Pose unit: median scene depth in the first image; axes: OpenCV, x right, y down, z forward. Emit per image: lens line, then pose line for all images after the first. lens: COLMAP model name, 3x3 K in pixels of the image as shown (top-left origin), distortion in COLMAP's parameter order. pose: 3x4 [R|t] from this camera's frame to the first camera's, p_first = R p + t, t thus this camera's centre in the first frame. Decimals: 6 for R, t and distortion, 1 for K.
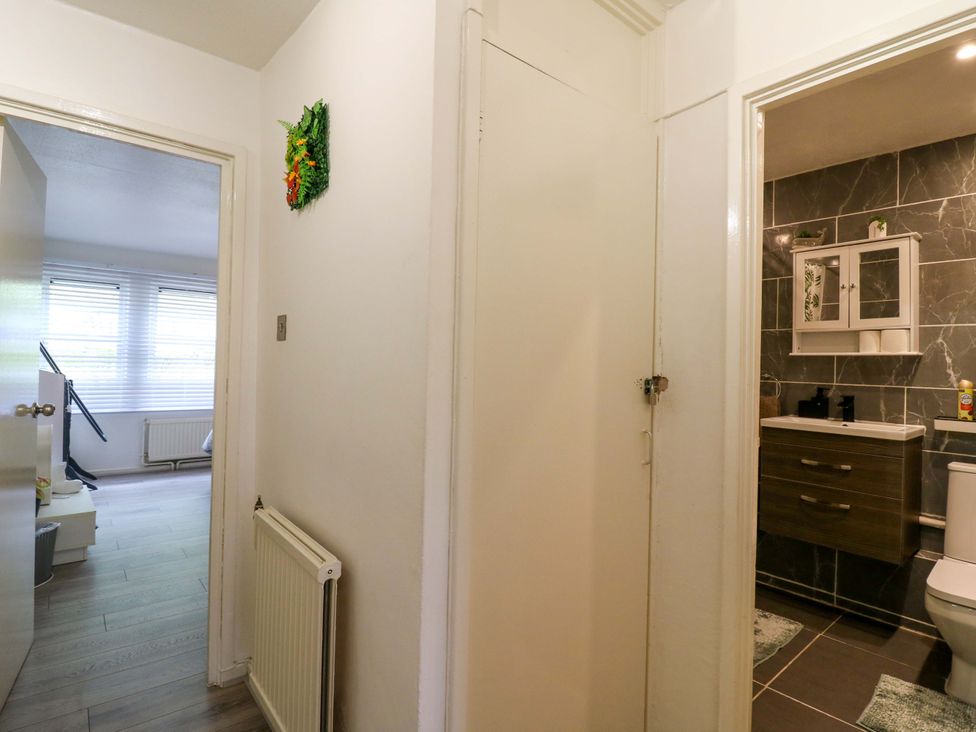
lens RADIAL K [[509.4, 0, 496.9], [0, 509.4, 356.7], [0, 0, 1]] dist [0.001297, -0.014464]
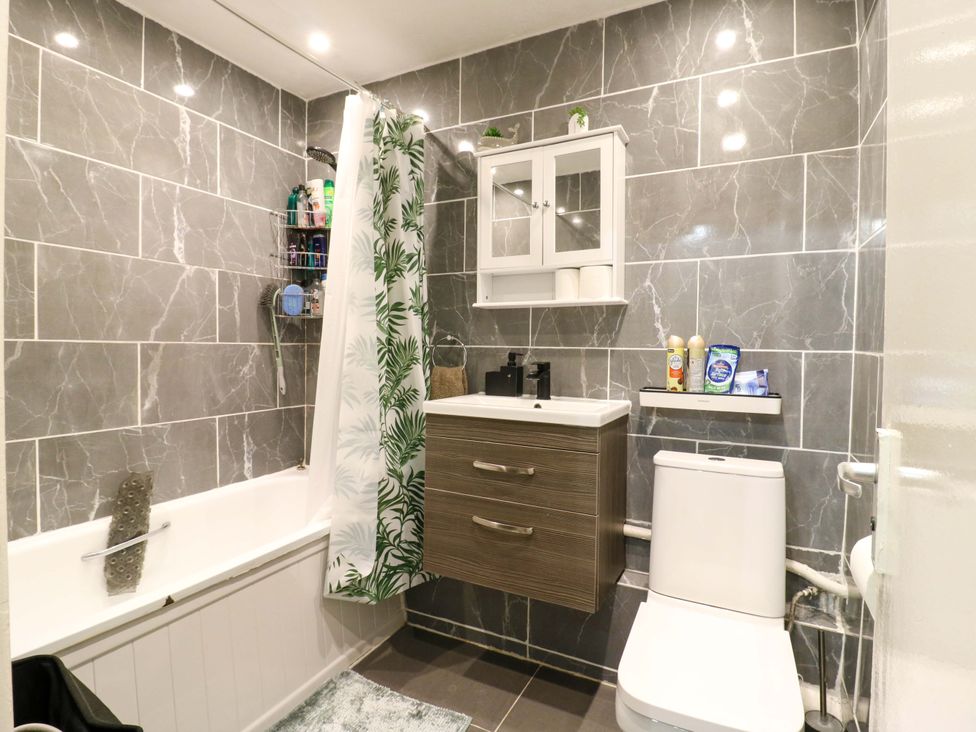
lens RADIAL K [[520.1, 0, 497.8], [0, 520.1, 357.5], [0, 0, 1]] dist [0.001092, -0.014647]
pose [[0.919043, -0.022044, 0.393541, 0.374021], [0.006225, 0.999122, 0.041426, 0.041821], [-0.394109, -0.035623, 0.918373, 0.386263]]
